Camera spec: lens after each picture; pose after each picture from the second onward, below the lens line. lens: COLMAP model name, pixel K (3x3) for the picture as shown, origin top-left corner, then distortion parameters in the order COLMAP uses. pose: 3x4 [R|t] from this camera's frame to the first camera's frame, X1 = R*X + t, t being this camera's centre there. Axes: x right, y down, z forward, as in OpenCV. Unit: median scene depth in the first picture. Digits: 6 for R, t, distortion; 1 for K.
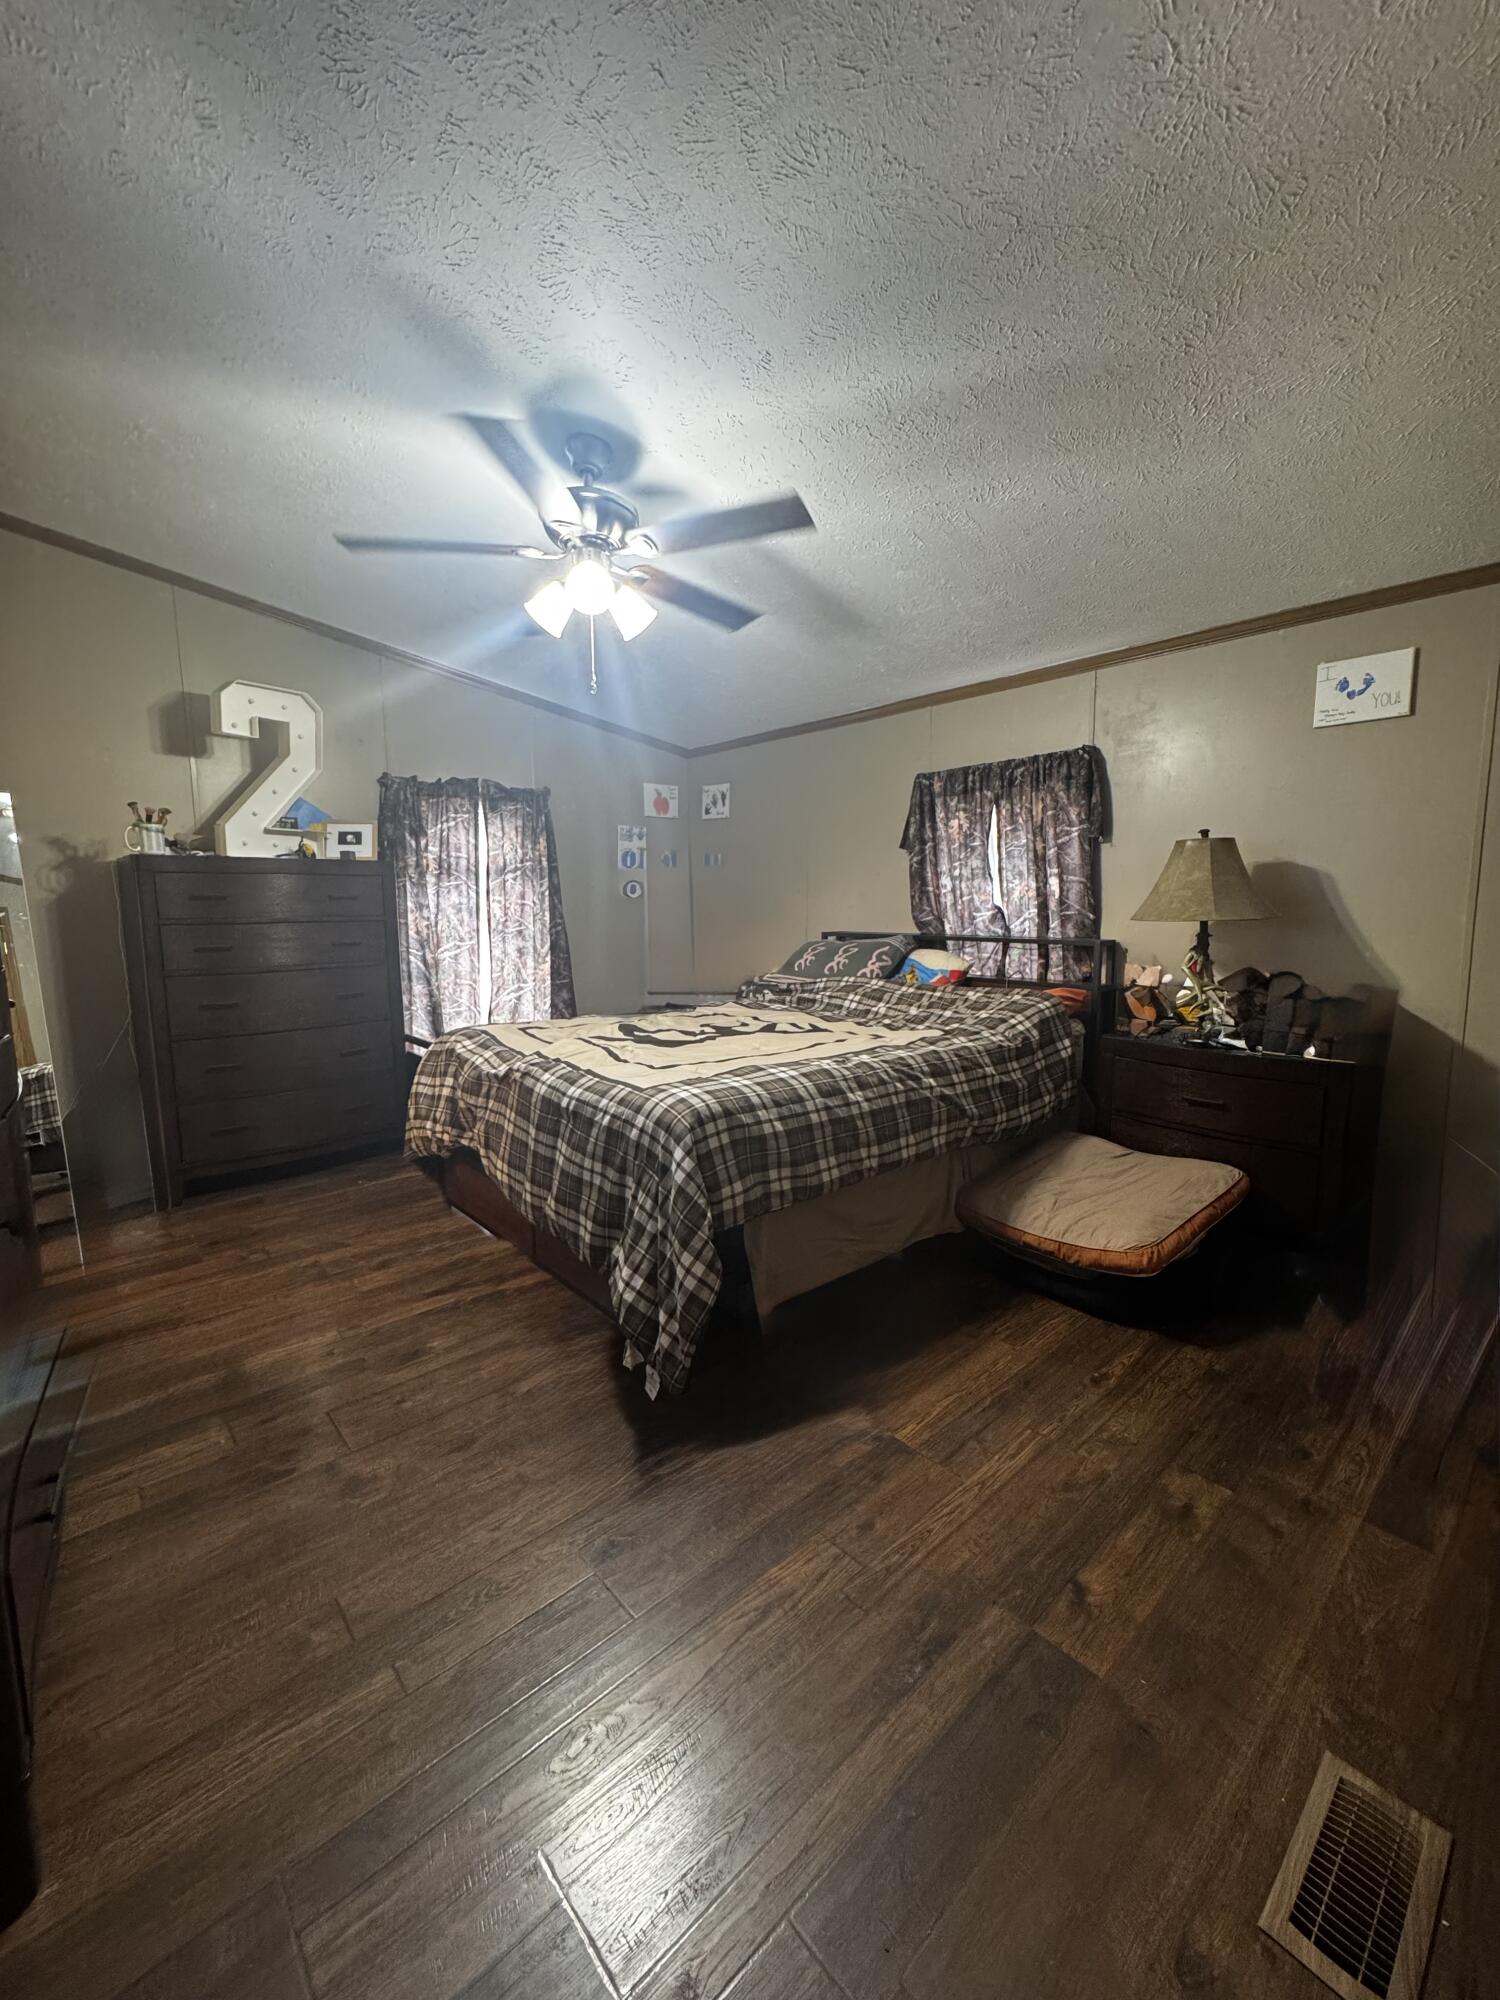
lens RADIAL K [[801.8, 0, 750.0], [0, 801.8, 1000.0], [0, 0, 1]] dist [0.000339, -0.000263]
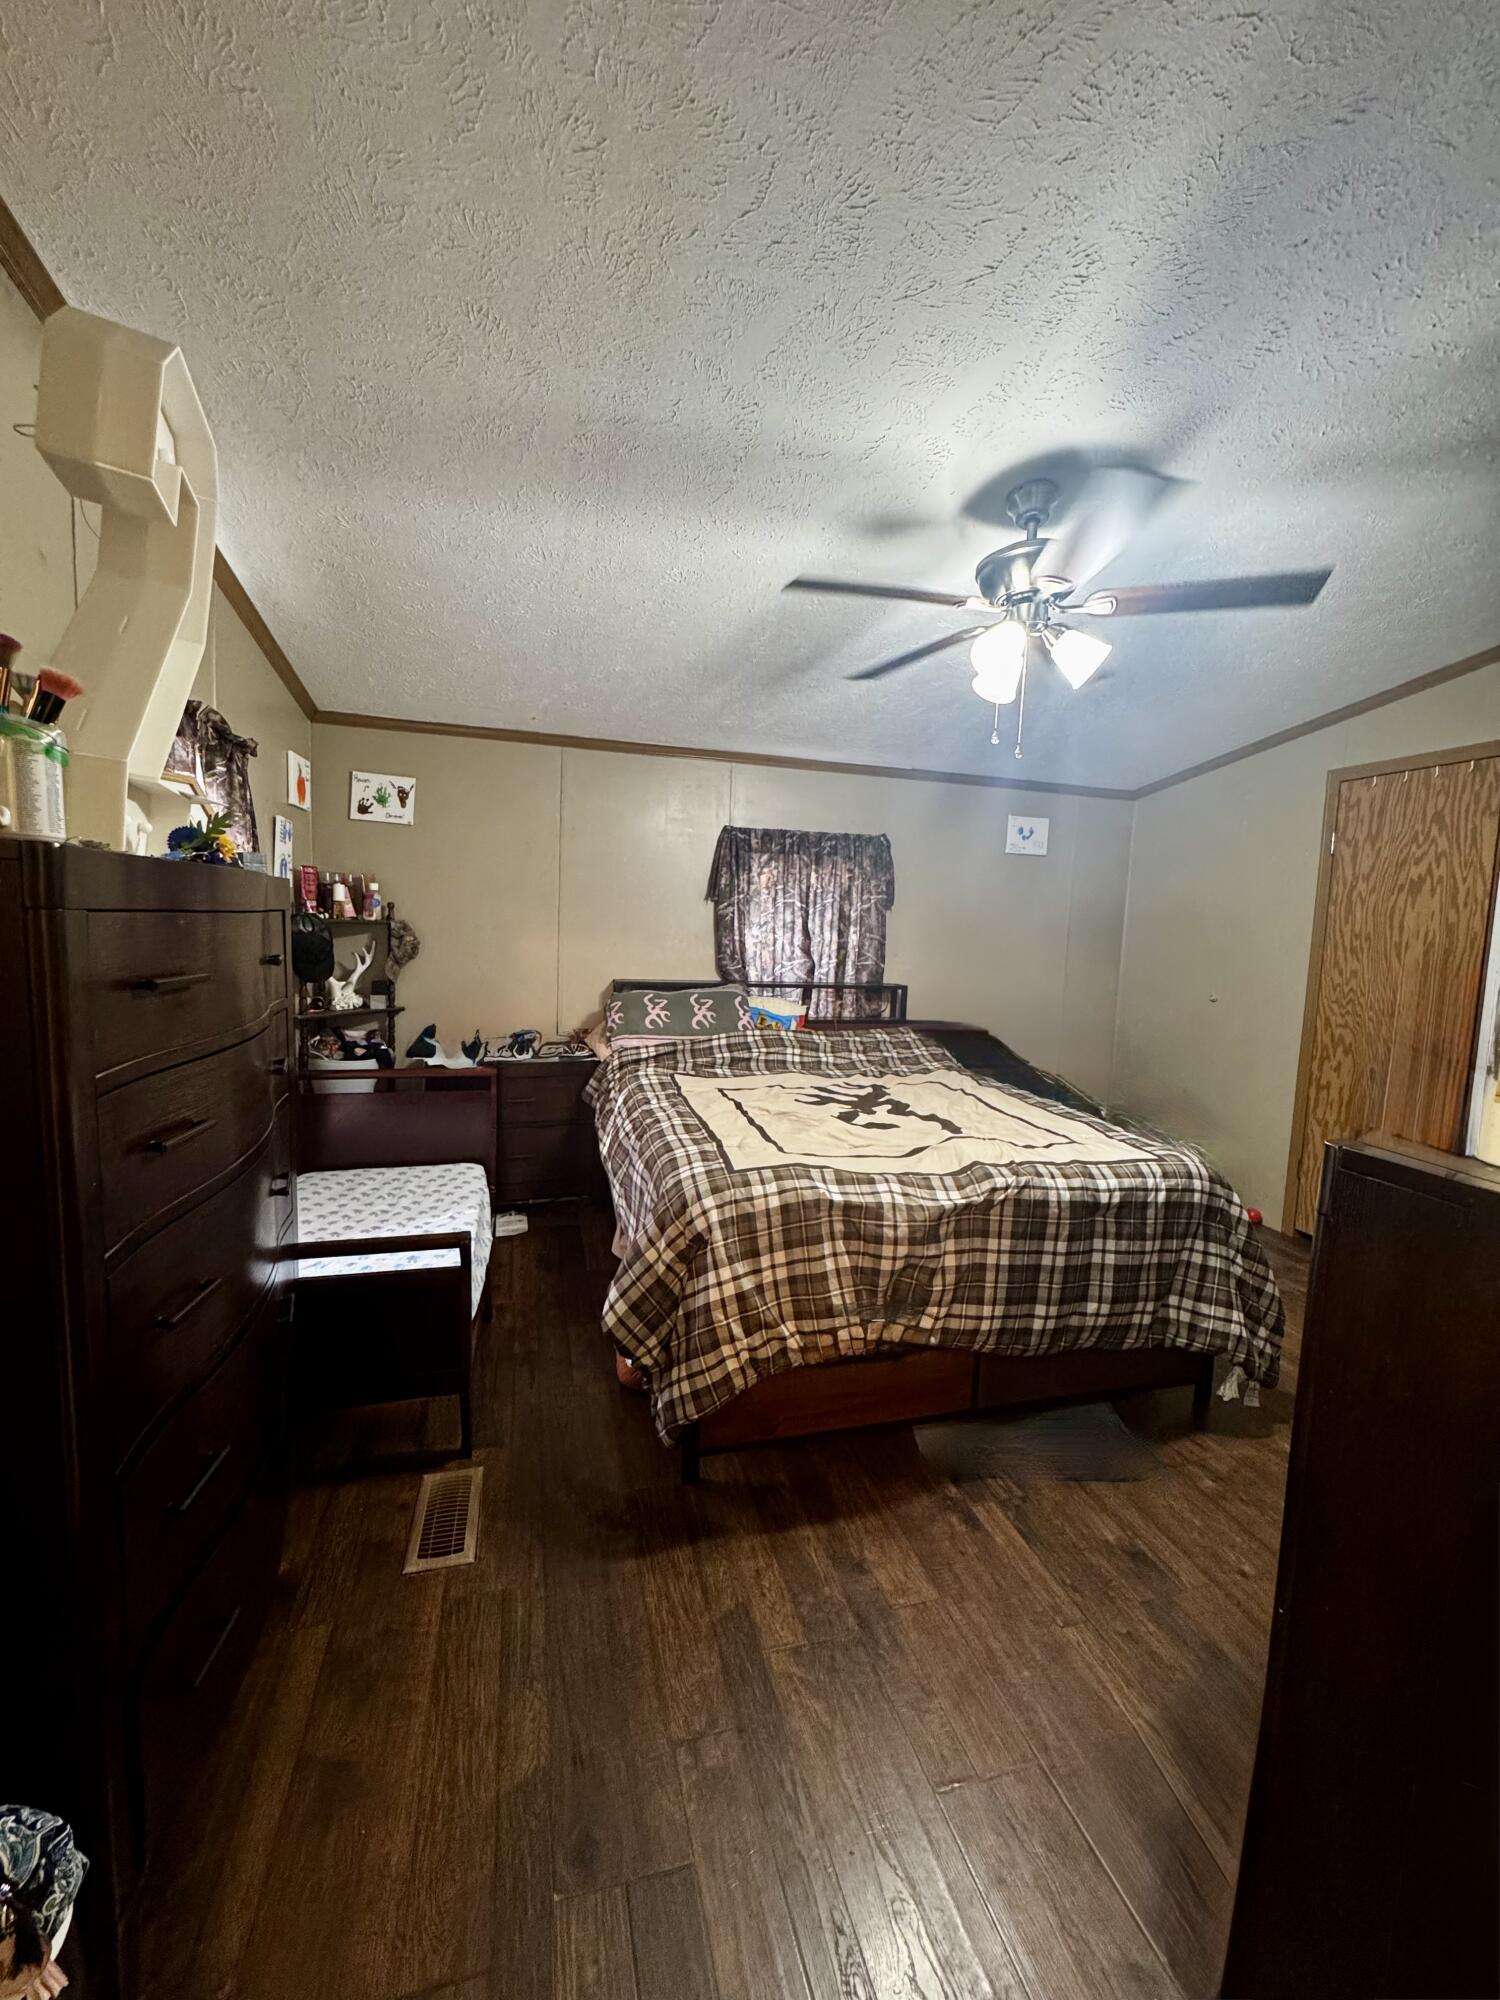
lens RADIAL K [[801.8, 0, 750.0], [0, 801.8, 1000.0], [0, 0, 1]] dist [0.000339, -0.000263]
pose [[0.438405, -0.065665, 0.896375, -0.796762], [0.071199, 0.996731, 0.038194, -0.110084], [-0.895953, 0.047077, 0.441647, 0.599907]]
